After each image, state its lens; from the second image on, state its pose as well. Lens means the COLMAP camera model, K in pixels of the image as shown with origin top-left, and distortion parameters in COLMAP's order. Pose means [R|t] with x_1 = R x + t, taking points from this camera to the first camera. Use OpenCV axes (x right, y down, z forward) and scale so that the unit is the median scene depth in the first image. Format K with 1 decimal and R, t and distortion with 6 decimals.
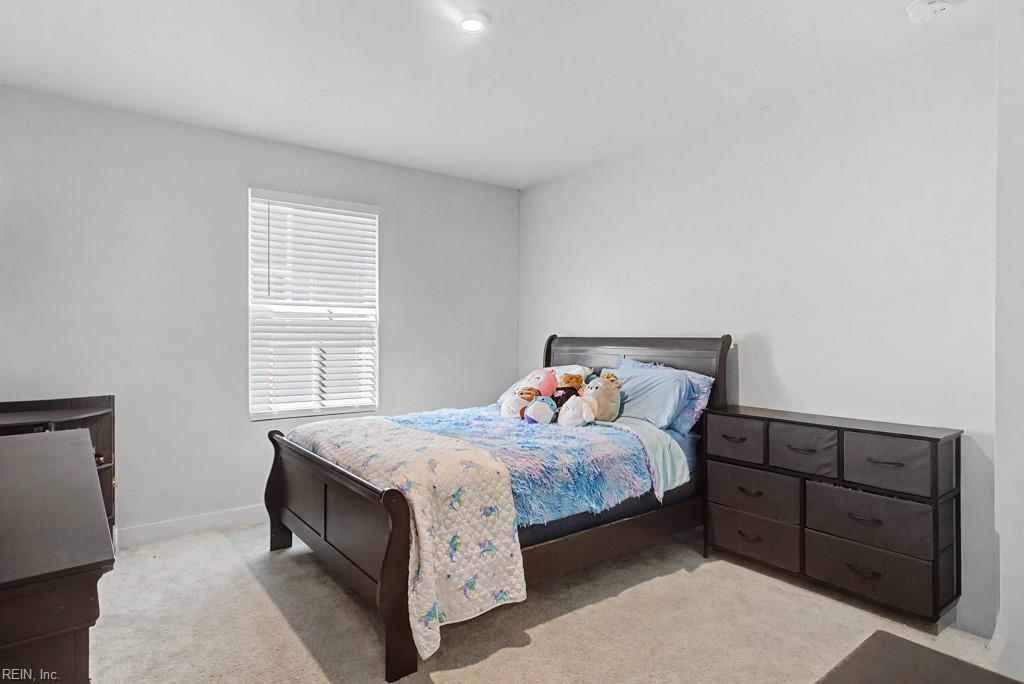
lens RADIAL K [[538.6, 0, 505.2], [0, 538.6, 332.9], [0, 0, 1]] dist [-0.004887, -0.000560]
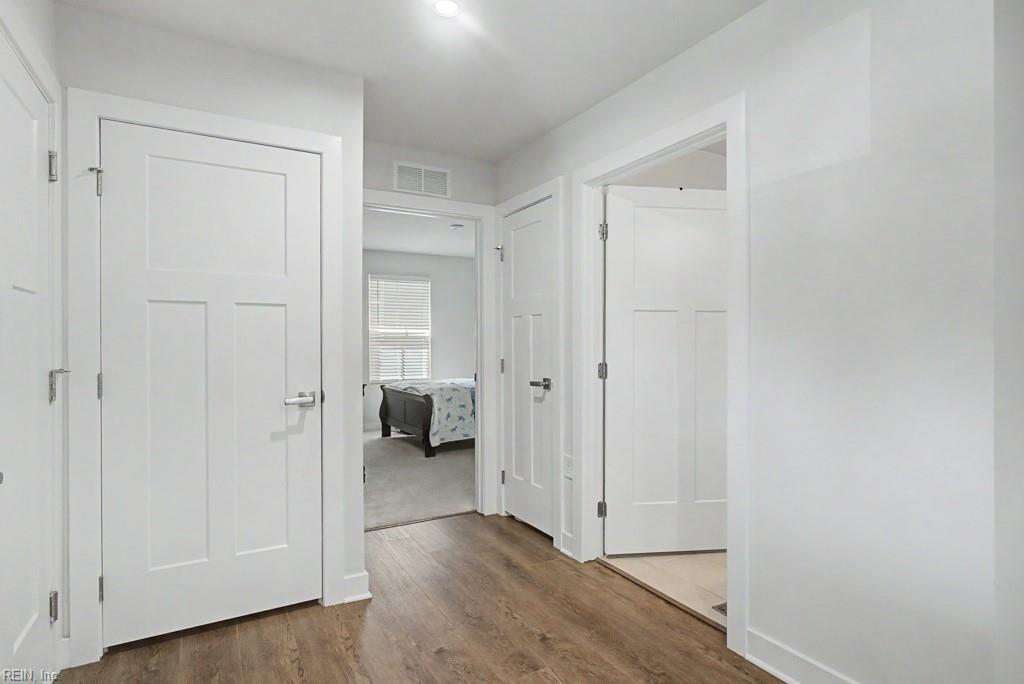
lens RADIAL K [[538.6, 0, 511.2], [0, 538.6, 341.6], [0, 0, 1]] dist [-0.004887, -0.000560]
pose [[0.991316, -0.011817, -0.130966, 0.409429], [0.011001, 0.999915, -0.006957, 0.020610], [0.131037, 0.005455, 0.991362, -1.185799]]
